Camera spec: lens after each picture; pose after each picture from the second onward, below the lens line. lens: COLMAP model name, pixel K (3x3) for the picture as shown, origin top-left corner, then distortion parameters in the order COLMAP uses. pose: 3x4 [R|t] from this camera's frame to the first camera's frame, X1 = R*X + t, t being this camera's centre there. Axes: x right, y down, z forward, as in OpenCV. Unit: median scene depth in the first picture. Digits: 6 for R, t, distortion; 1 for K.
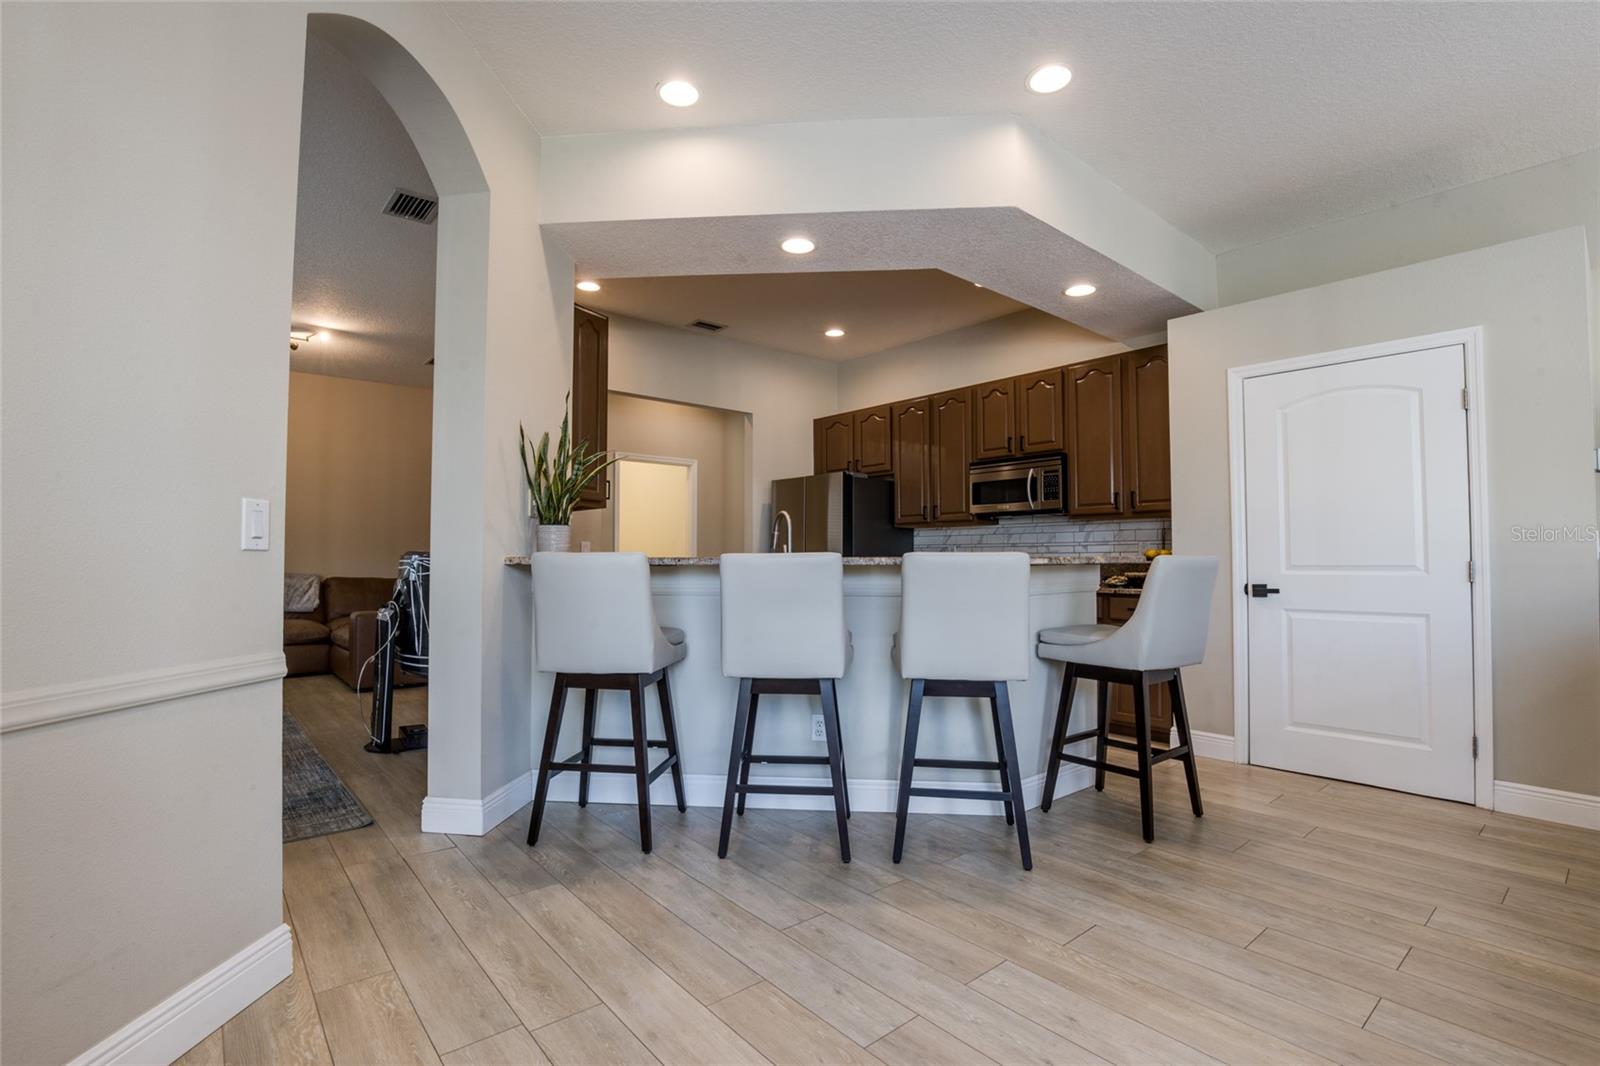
lens RADIAL K [[736.7, 0, 802.0], [0, 736.7, 537.1], [0, 0, 1]] dist [-0.031909, 0.000344]
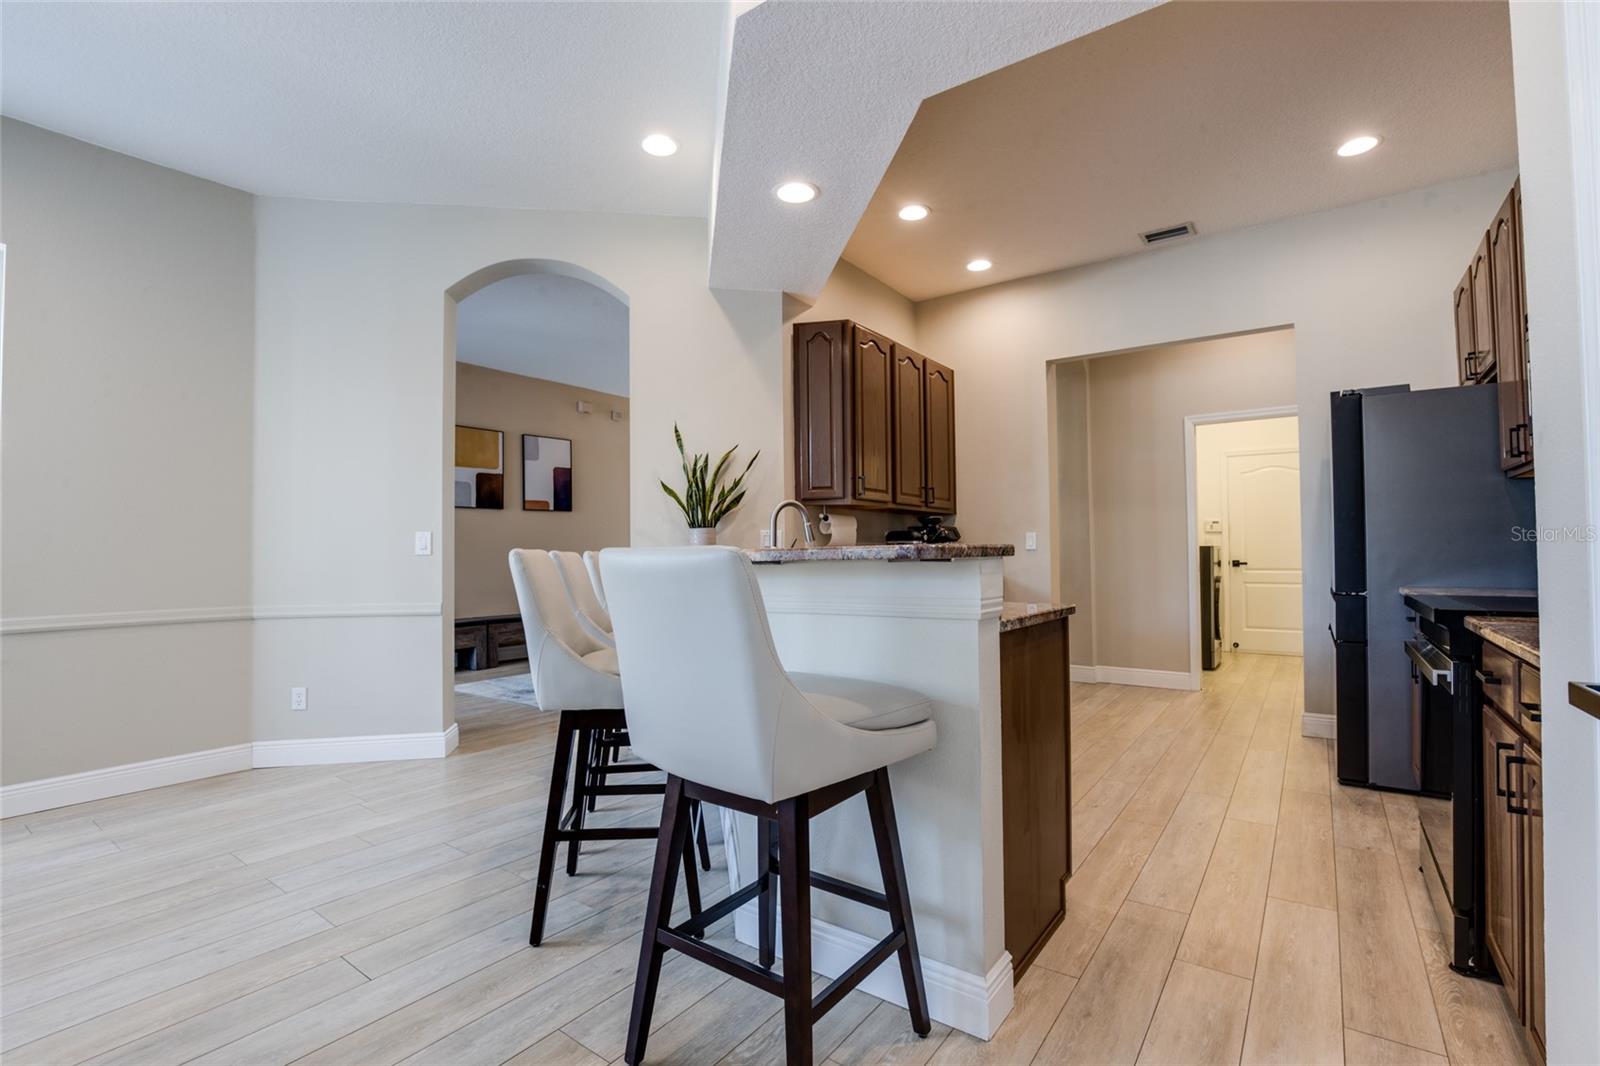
lens RADIAL K [[726.2, 0, 800.0], [0, 726.2, 533.0], [0, 0, 1]] dist [-0.041316, 0.007436]
pose [[0.239359, -0.036448, -0.970247, 1.250202], [0.042318, 0.998737, -0.027078, 0.047794], [0.970008, -0.034578, 0.240599, 1.211939]]
